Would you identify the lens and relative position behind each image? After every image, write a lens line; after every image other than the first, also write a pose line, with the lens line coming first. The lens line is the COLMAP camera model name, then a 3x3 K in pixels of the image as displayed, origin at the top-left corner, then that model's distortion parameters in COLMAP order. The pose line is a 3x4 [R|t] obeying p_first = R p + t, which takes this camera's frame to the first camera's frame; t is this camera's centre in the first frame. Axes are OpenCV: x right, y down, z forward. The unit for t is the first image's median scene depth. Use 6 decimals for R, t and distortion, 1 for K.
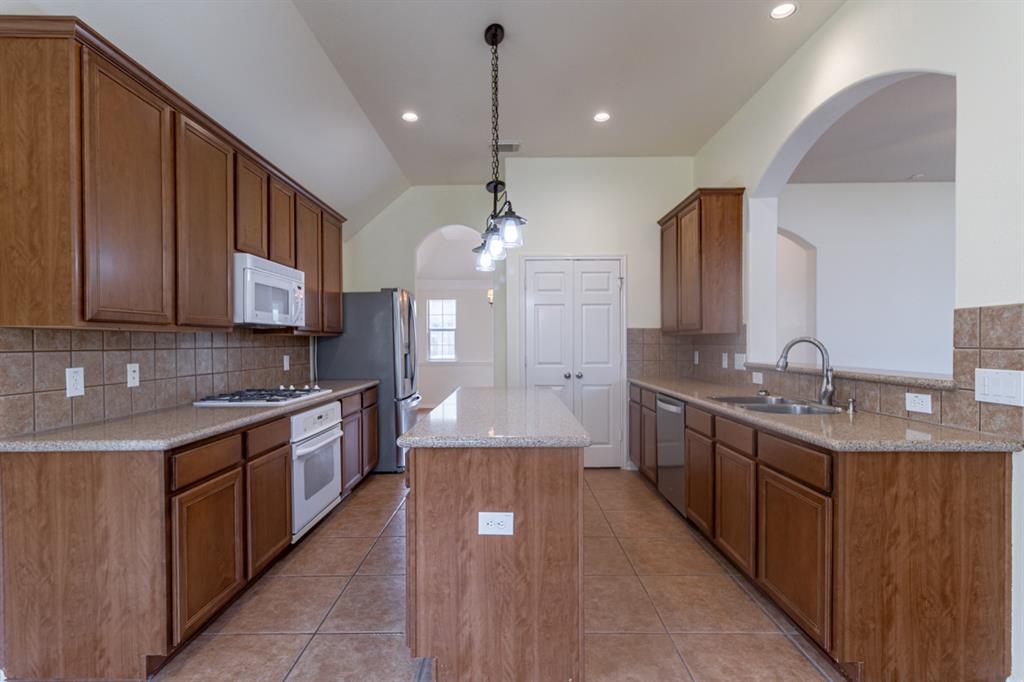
lens RADIAL K [[479.4, 0, 507.5], [0, 479.4, 347.9], [0, 0, 1]] dist [0.003768, 0.000440]
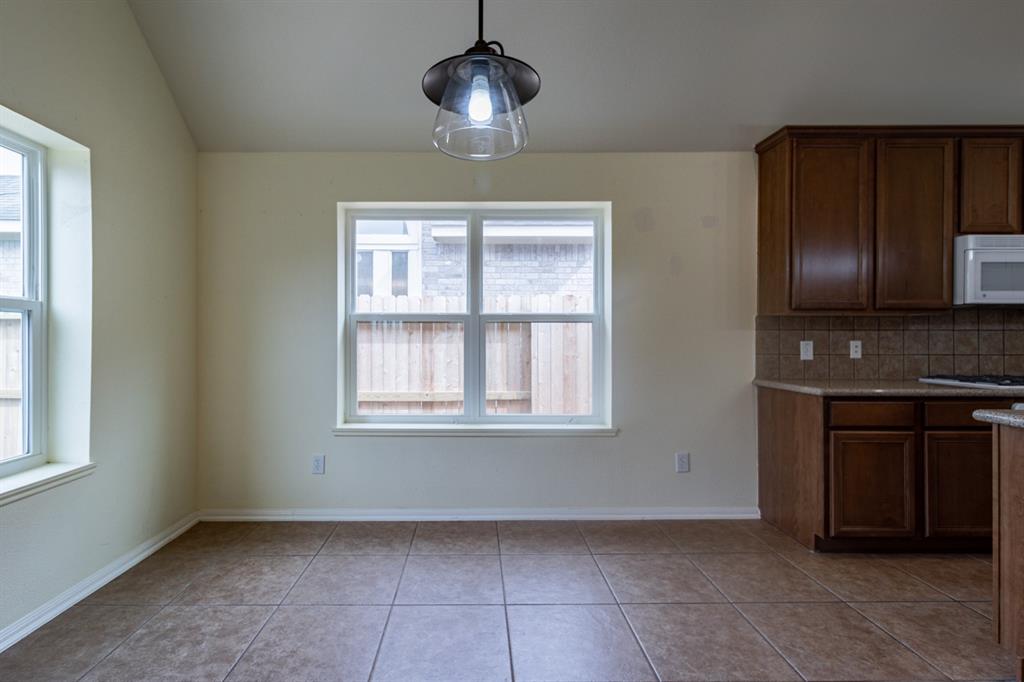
lens RADIAL K [[497.5, 0, 478.1], [0, 497.5, 336.0], [0, 0, 1]] dist [0.002849, 0.000244]
pose [[0.007849, 0.003089, -0.999964, 0.569310], [-0.013324, 0.999907, 0.002985, 0.029464], [0.999880, 0.013300, 0.007889, -0.040154]]
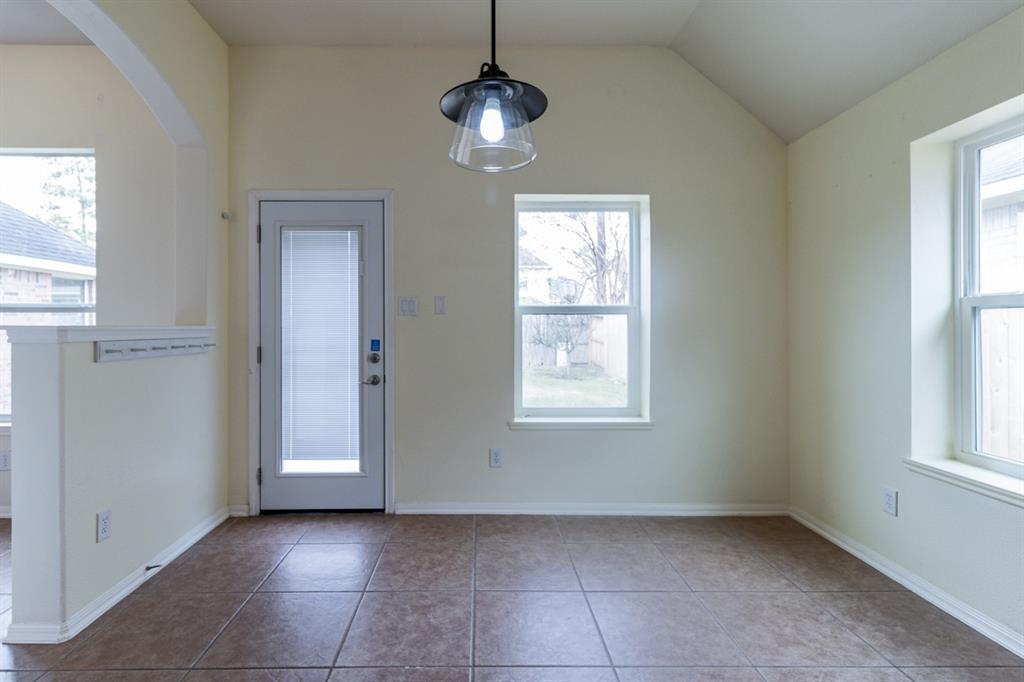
lens RADIAL K [[494.0, 0, 482.7], [0, 494.0, 326.3], [0, 0, 1]] dist [0.004723, 0.000117]
pose [[-0.999872, 0.003650, -0.015603, 0.056717], [0.003456, 0.999917, 0.012450, 0.014377], [0.015647, 0.012395, -0.999801, 0.546154]]
